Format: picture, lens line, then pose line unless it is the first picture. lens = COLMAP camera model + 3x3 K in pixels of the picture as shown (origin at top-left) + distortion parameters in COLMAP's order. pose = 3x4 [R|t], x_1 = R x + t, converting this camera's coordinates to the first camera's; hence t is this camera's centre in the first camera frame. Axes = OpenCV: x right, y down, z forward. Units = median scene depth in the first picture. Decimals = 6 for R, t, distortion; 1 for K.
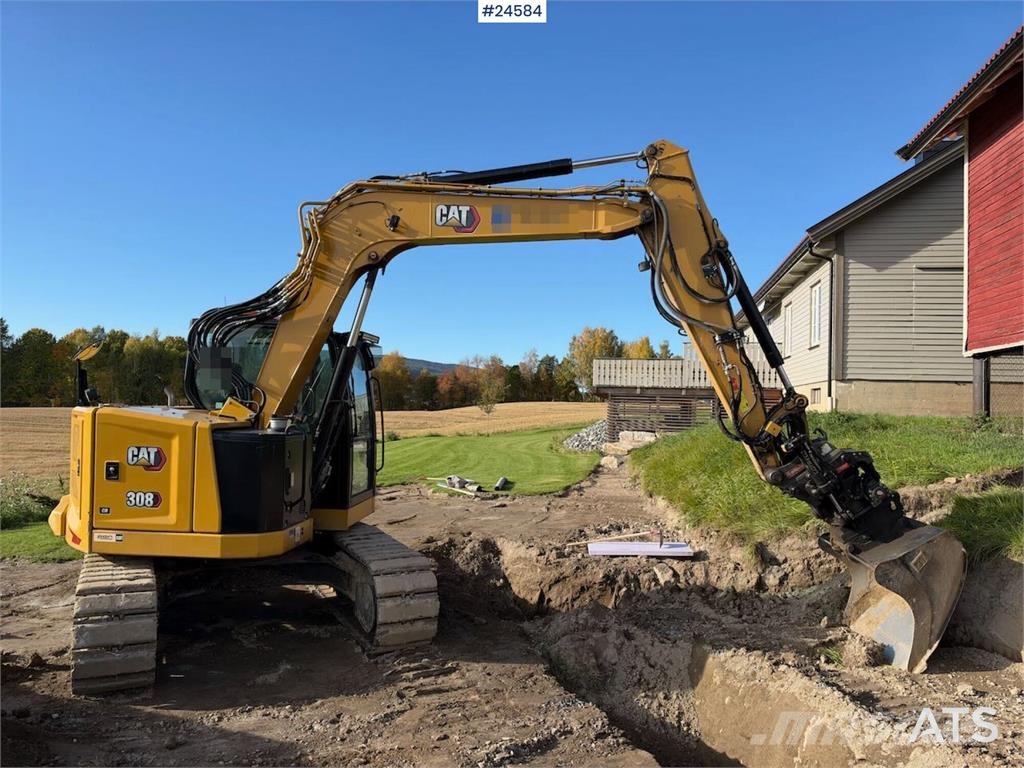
lens RADIAL K [[728.3, 0, 510.2], [0, 728.3, 386.6], [0, 0, 1]] dist [0.111502, -0.208647]
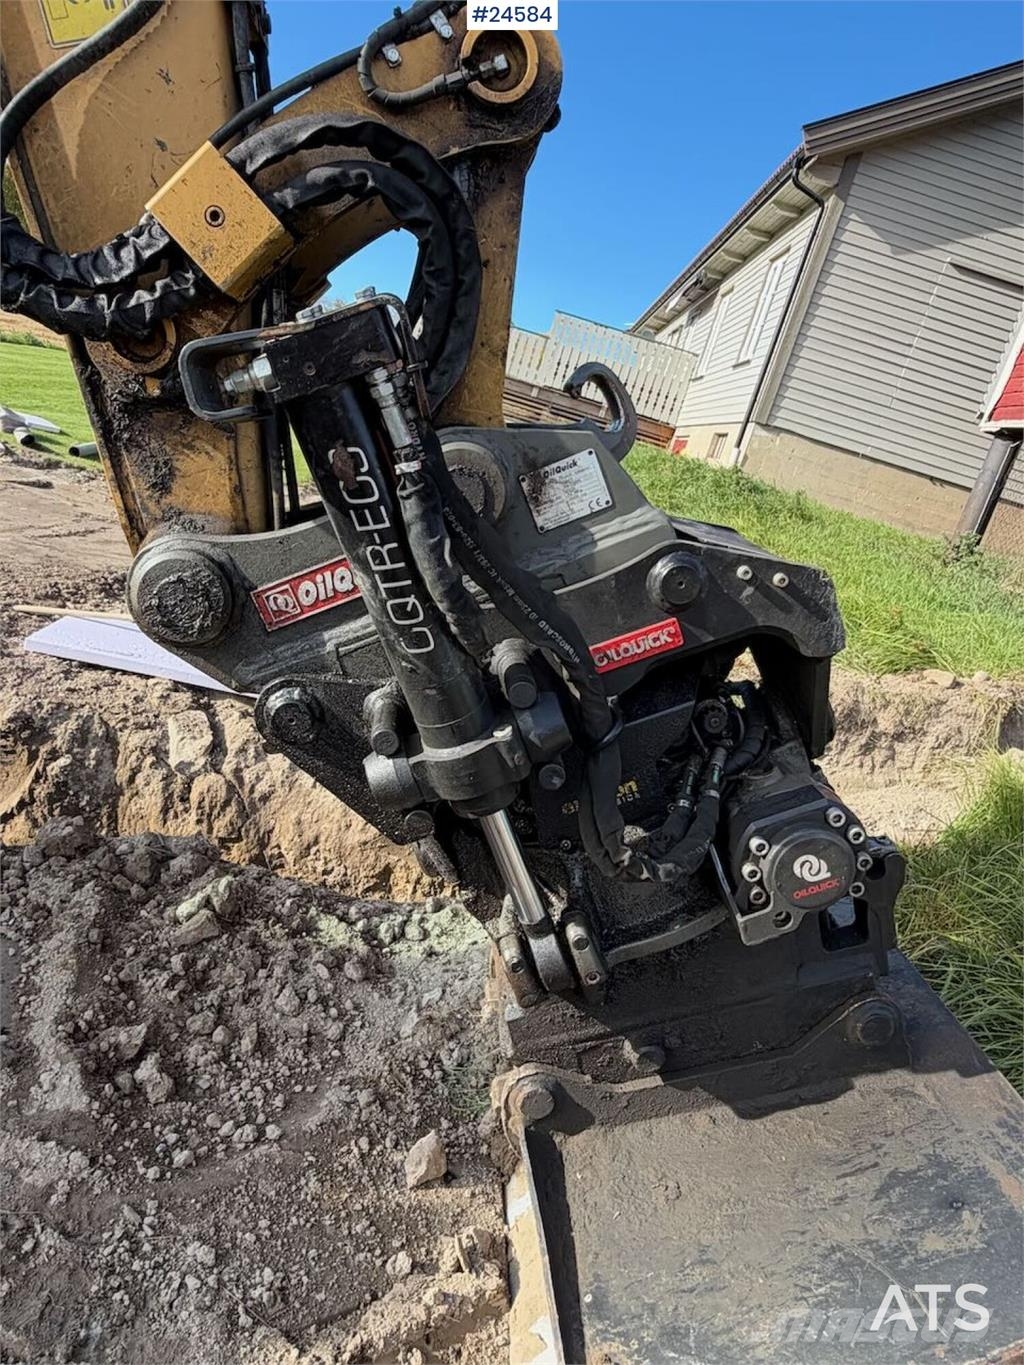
lens RADIAL K [[914.7, 0, 499.9], [0, 914.7, 671.3], [0, 0, 1]] dist [-0.004943, 0.003508]
pose [[0.954361, 0.207670, 0.214633, 0.358820], [-0.263687, 0.923356, 0.279076, 0.067291], [-0.140227, -0.322935, 0.935975, 0.774281]]
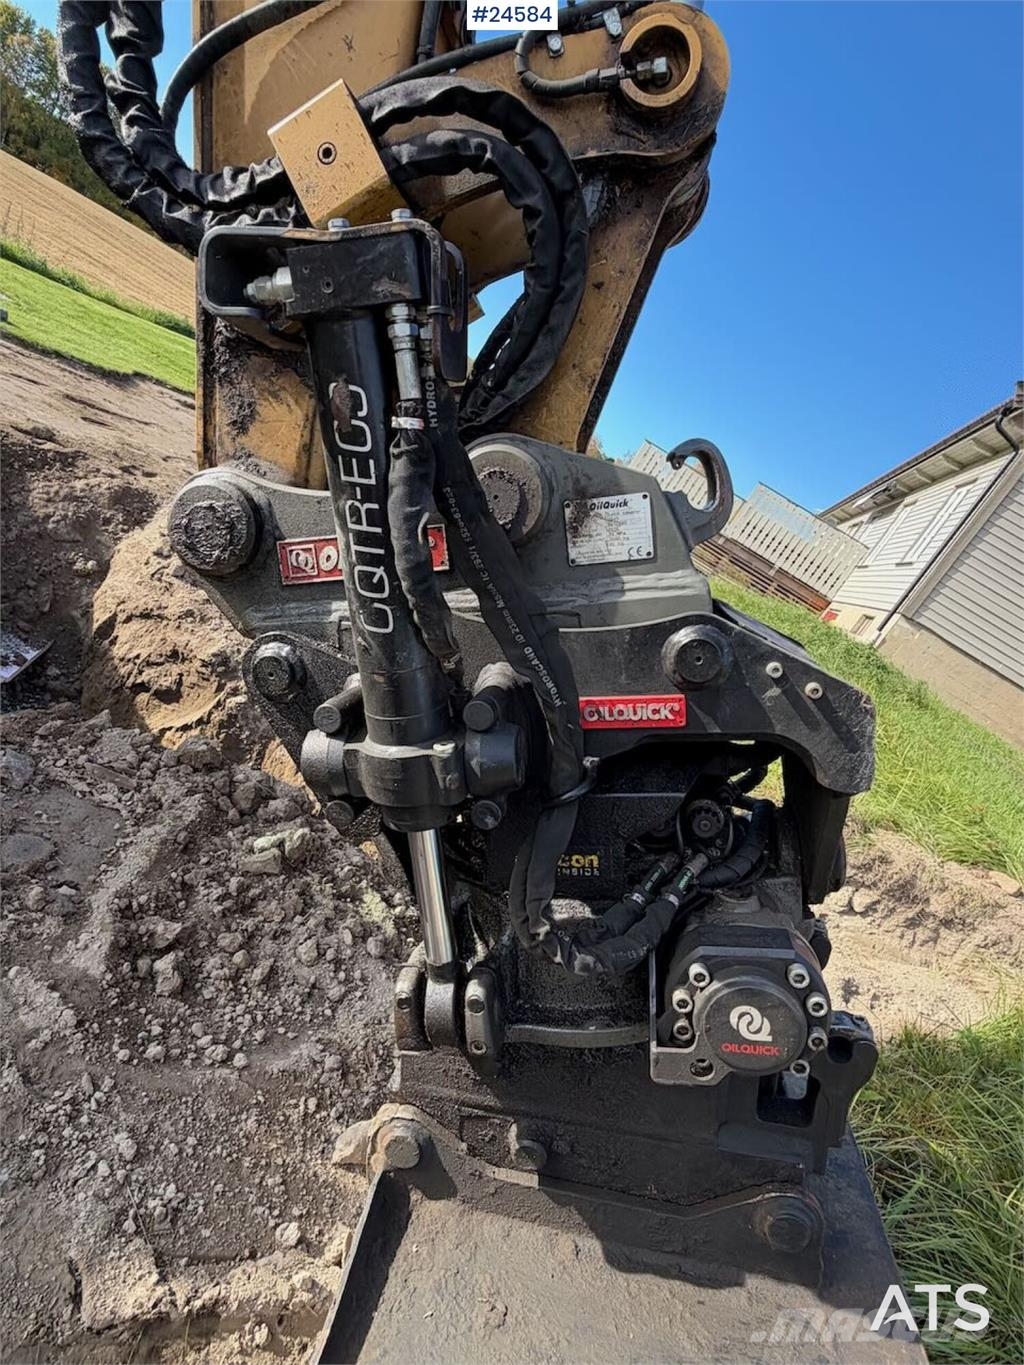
lens RADIAL K [[740.8, 0, 507.6], [0, 740.8, 675.0], [0, 0, 1]] dist [-0.002707, 0.000947]
pose [[0.862087, 0.506226, 0.023251, 0.392929], [-0.492196, 0.825509, 0.276184, 0.074144], [0.120618, -0.249538, 0.960824, 0.808661]]
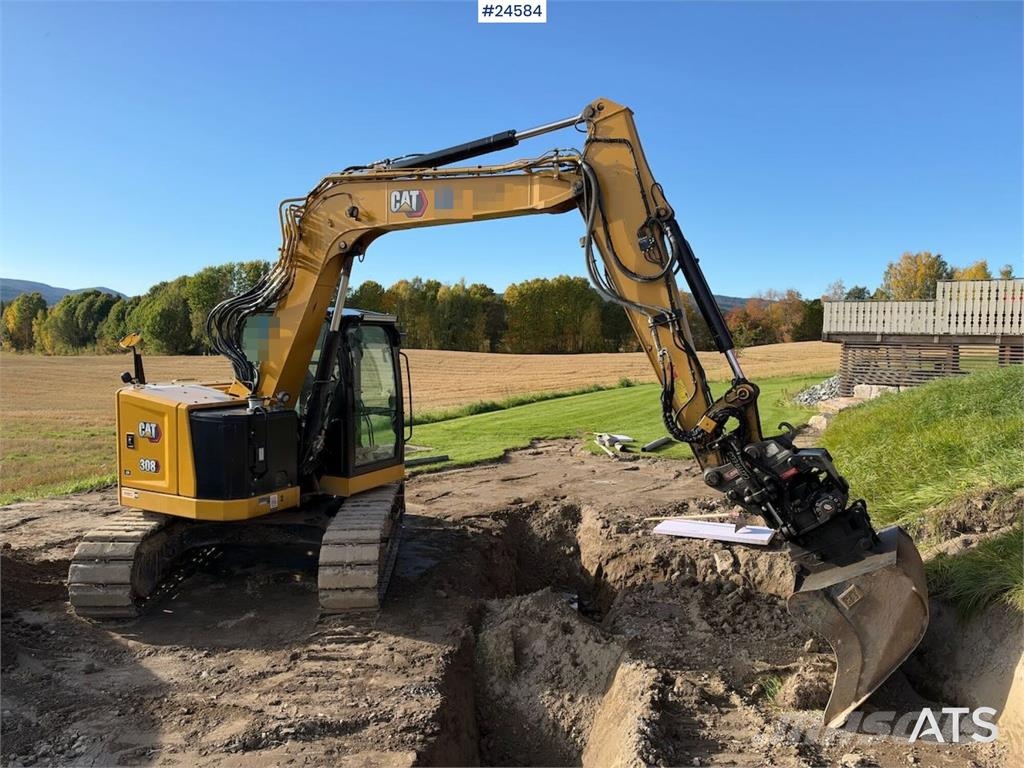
lens RADIAL K [[728.2, 0, 511.7], [0, 728.2, 381.8], [0, 0, 1]] dist [0.111540, -0.213412]
pose [[0.922873, 0.015245, -0.384802, 0.444762], [0.014523, 0.997128, 0.074335, -0.056810], [0.384830, -0.074190, 0.920001, 0.103105]]
